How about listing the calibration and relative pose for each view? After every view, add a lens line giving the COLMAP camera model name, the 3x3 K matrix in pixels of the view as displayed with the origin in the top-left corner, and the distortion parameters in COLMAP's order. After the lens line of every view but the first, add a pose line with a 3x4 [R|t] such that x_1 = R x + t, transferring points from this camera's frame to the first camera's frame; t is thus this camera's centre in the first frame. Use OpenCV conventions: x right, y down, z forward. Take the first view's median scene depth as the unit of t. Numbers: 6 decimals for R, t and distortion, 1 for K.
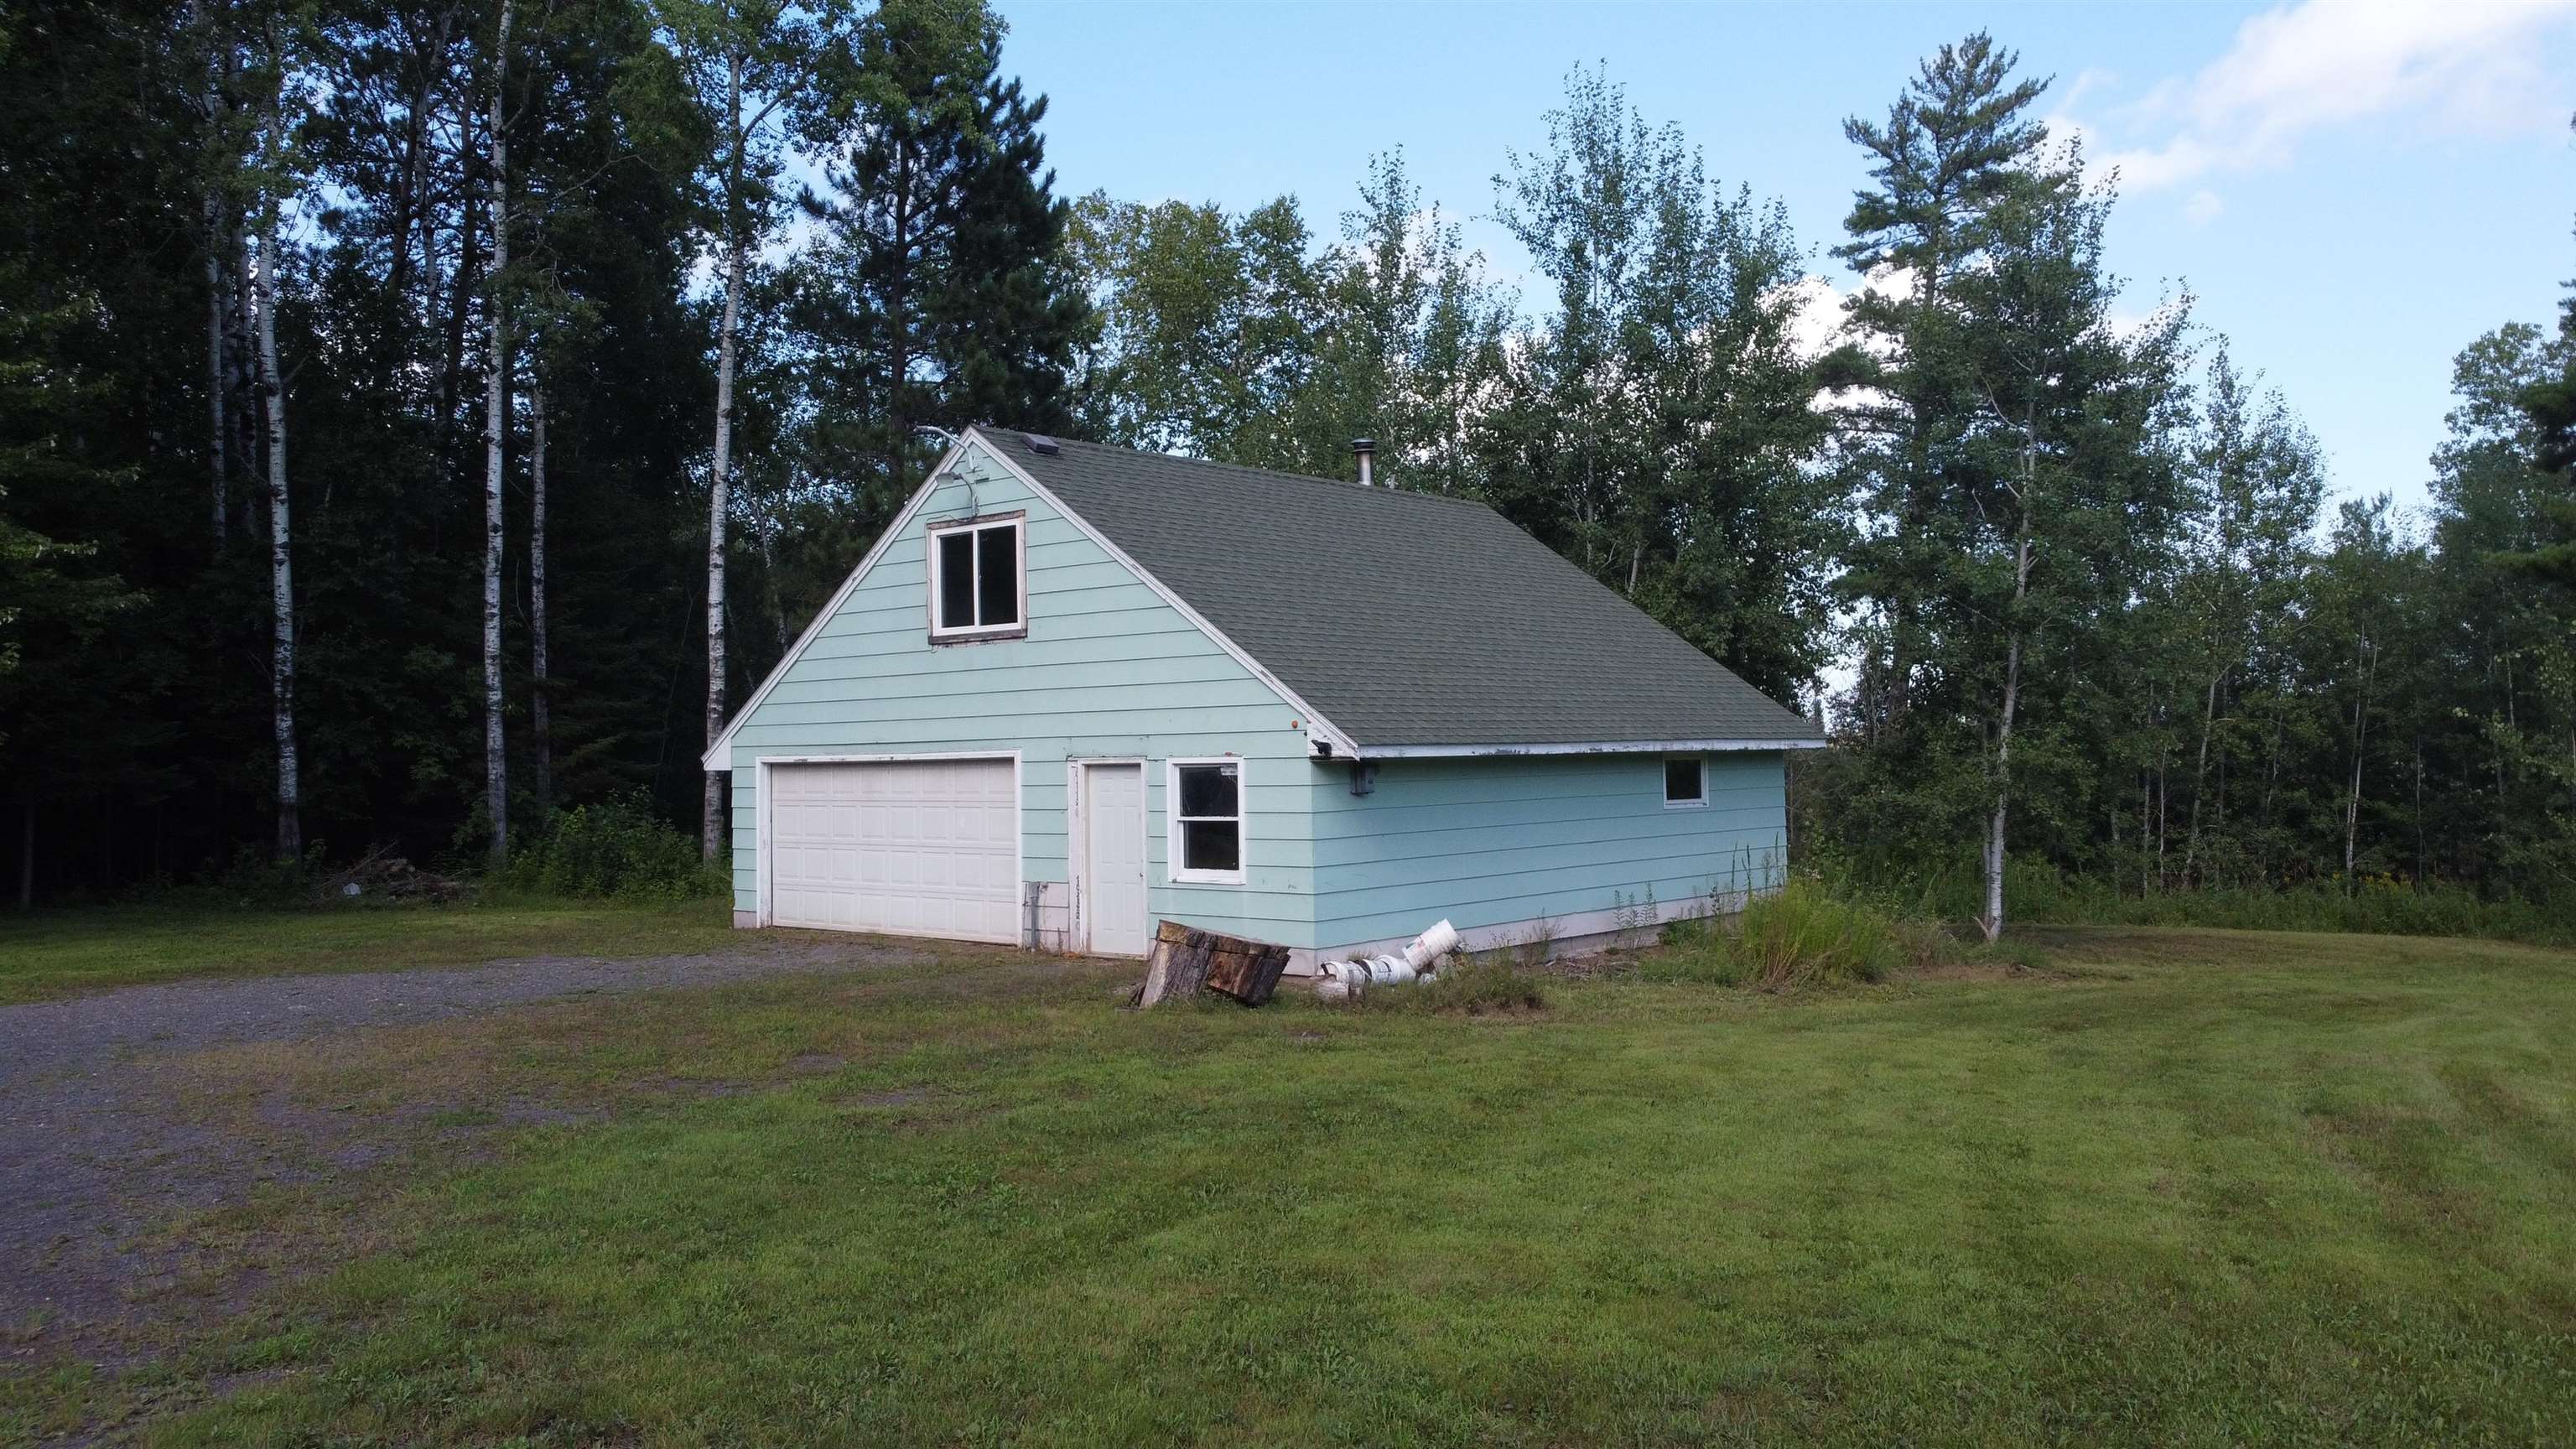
lens RADIAL K [[1954.6, 0, 1319.8], [0, 1954.6, 729.4], [0, 0, 1]] dist [-0.004941, -0.008661]
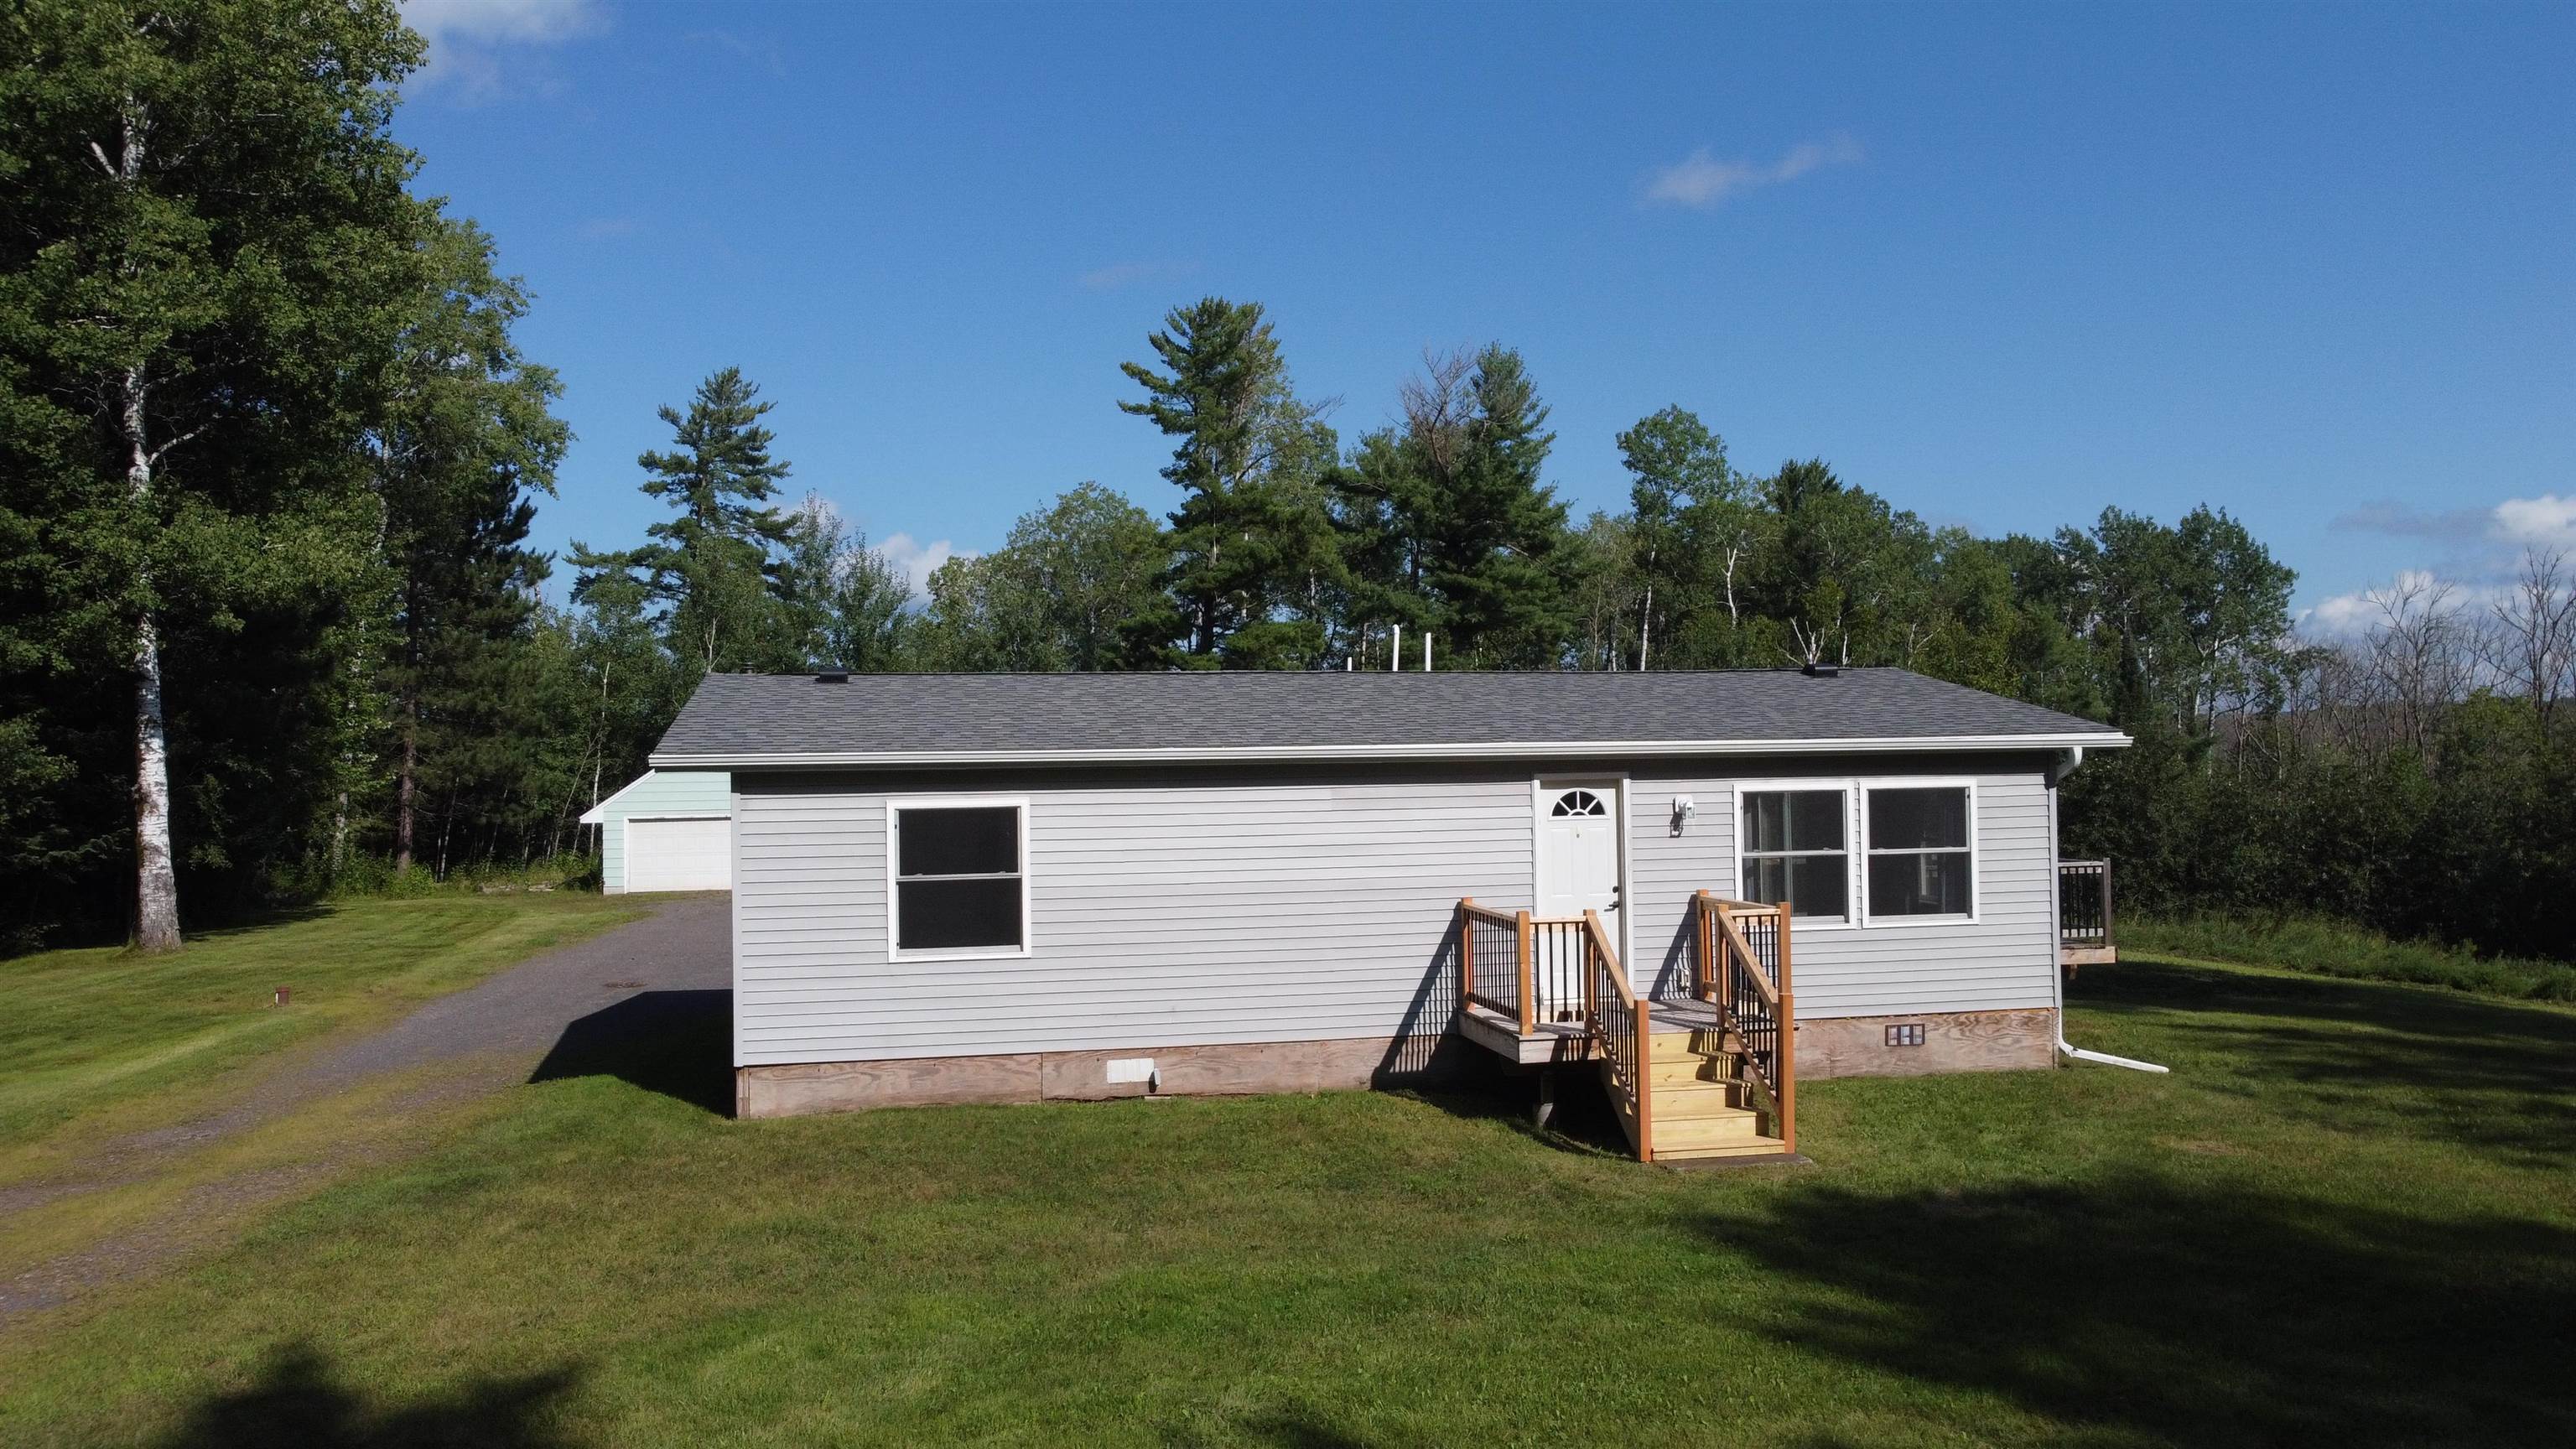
lens RADIAL K [[1948.4, 0, 1299.5], [0, 1948.4, 733.6], [0, 0, 1]] dist [0.006316, -0.008853]
pose [[0.630549, 0.017766, 0.775946, -1.690706], [-0.006606, 0.999825, -0.017524, -0.051009], [-0.776121, 0.005924, 0.630556, -1.098383]]
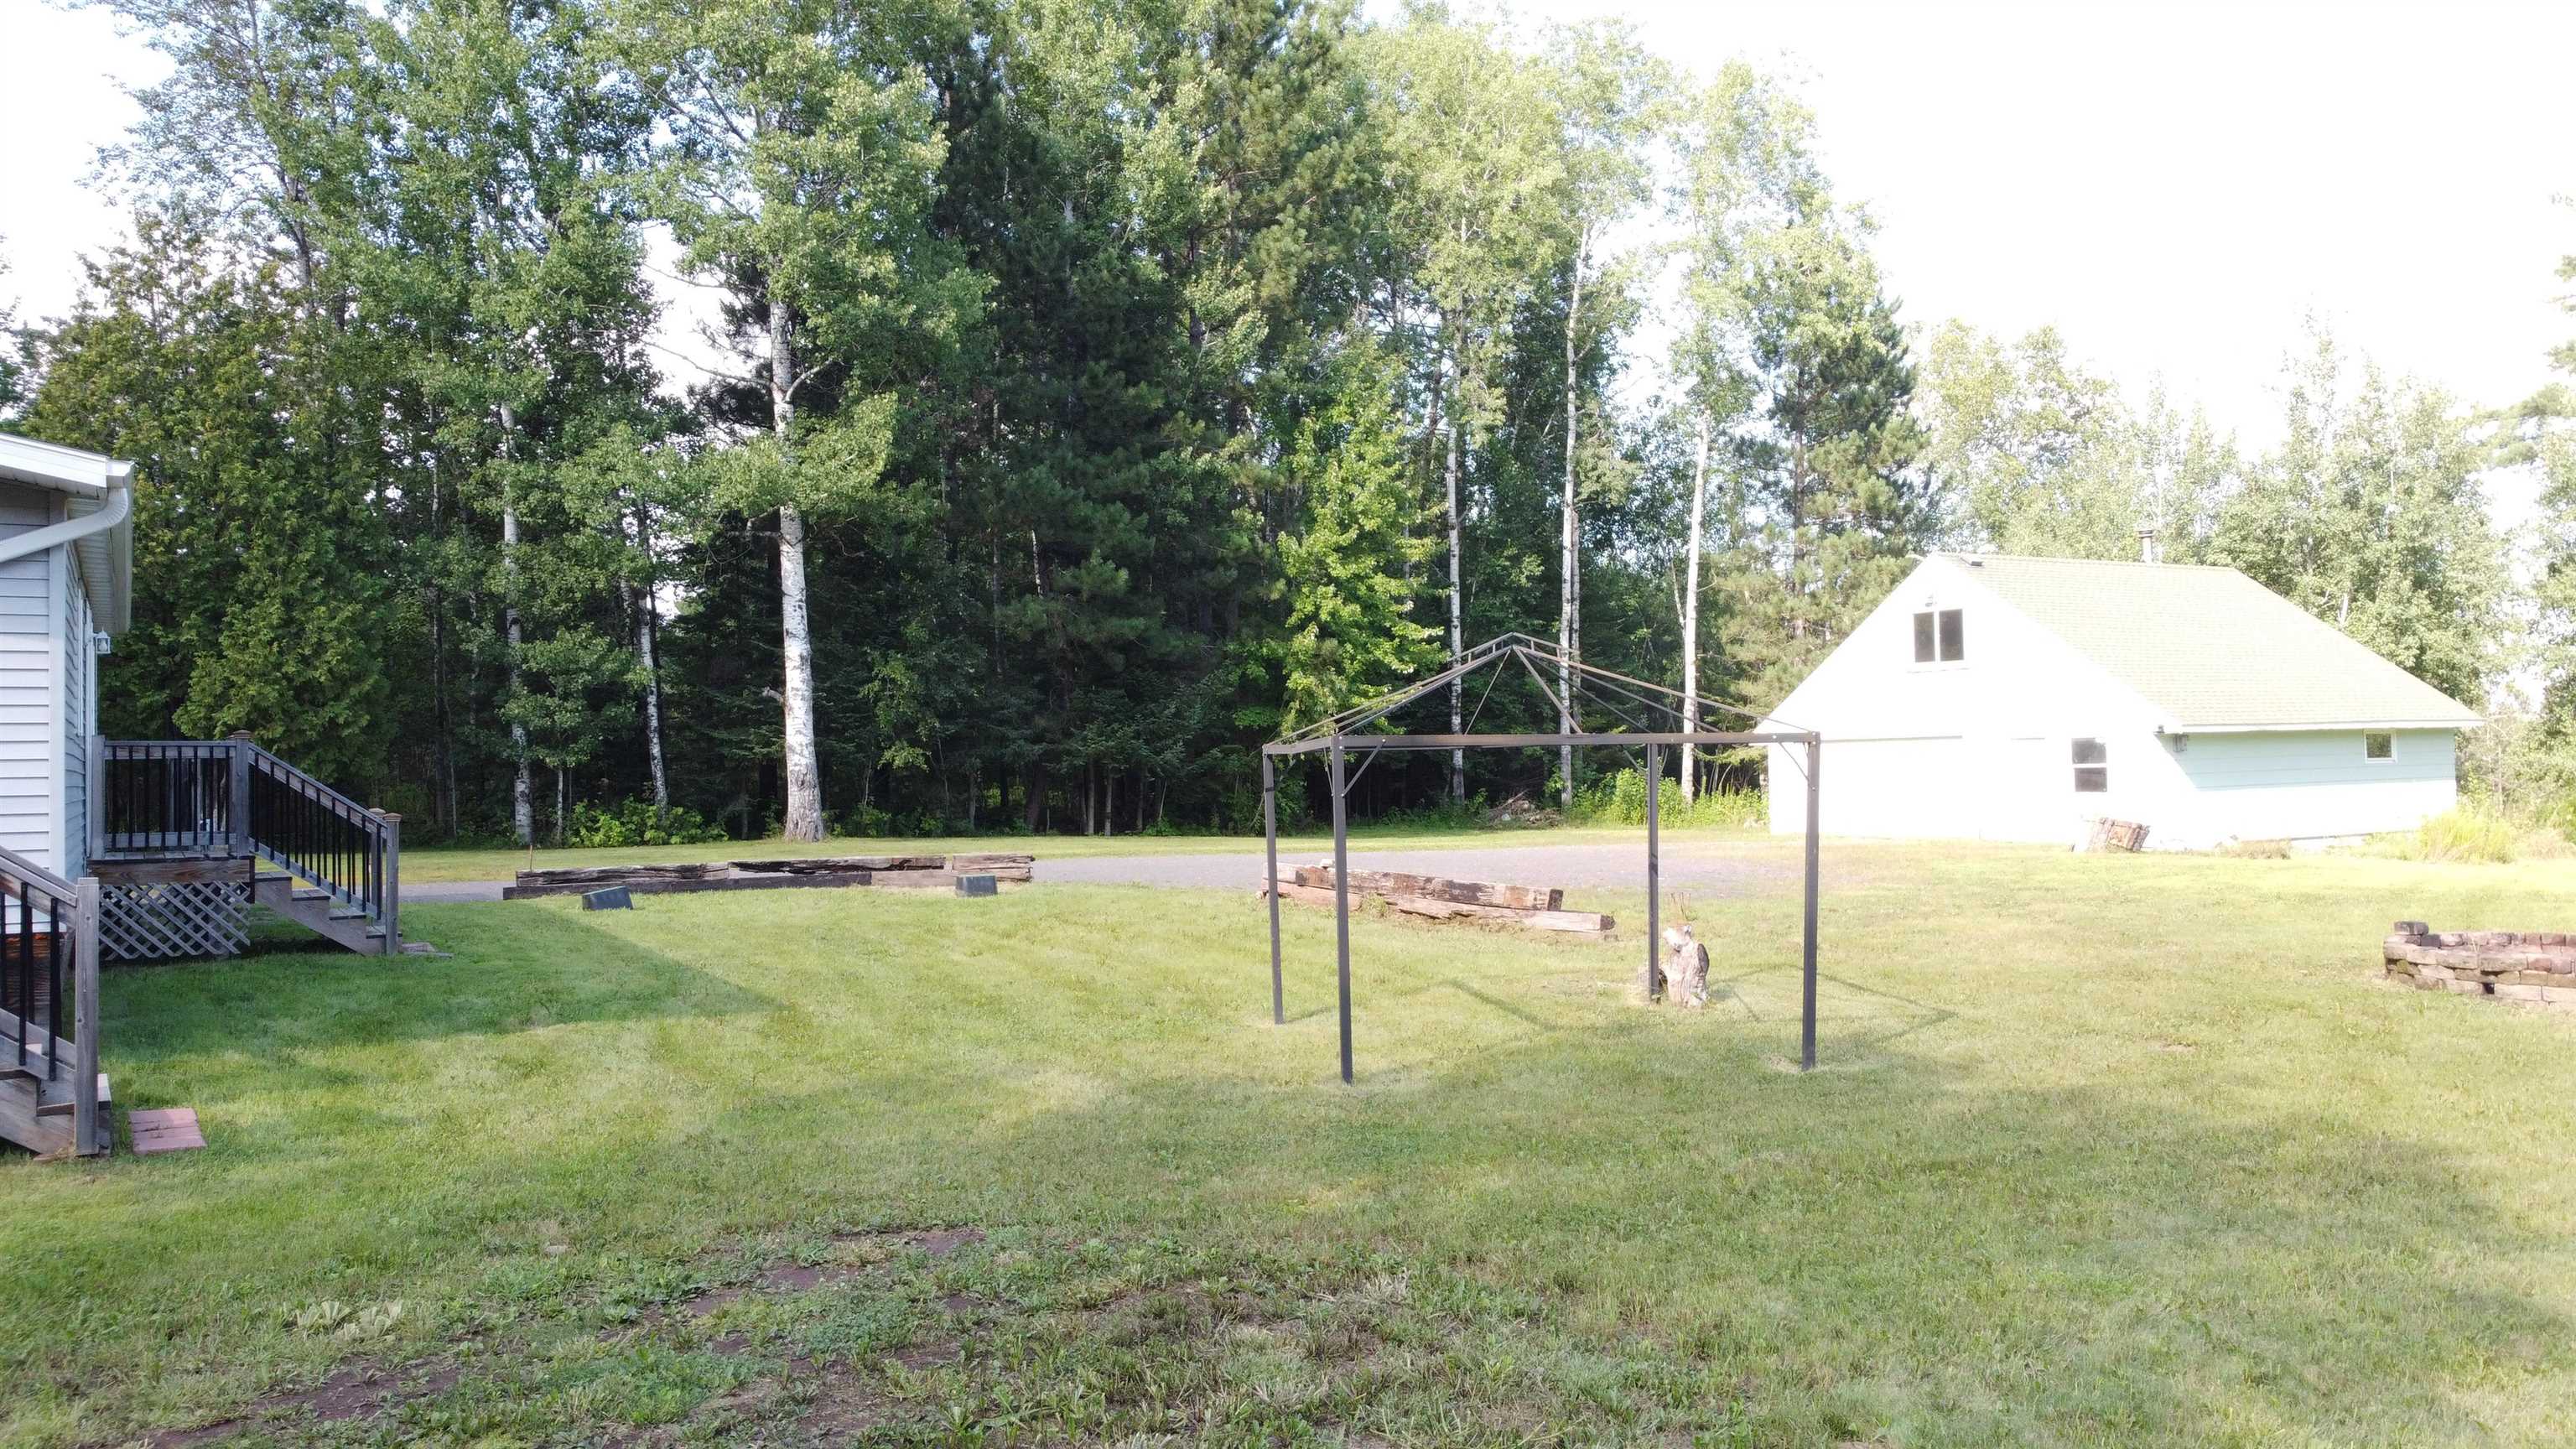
lens RADIAL K [[1948.4, 0, 1299.5], [0, 1948.4, 733.6], [0, 0, 1]] dist [0.006316, -0.008853]
pose [[0.945963, -0.008198, -0.324171, -0.147855], [0.010329, 0.999935, 0.004852, -0.002077], [0.324110, -0.007938, 0.945986, -0.885746]]
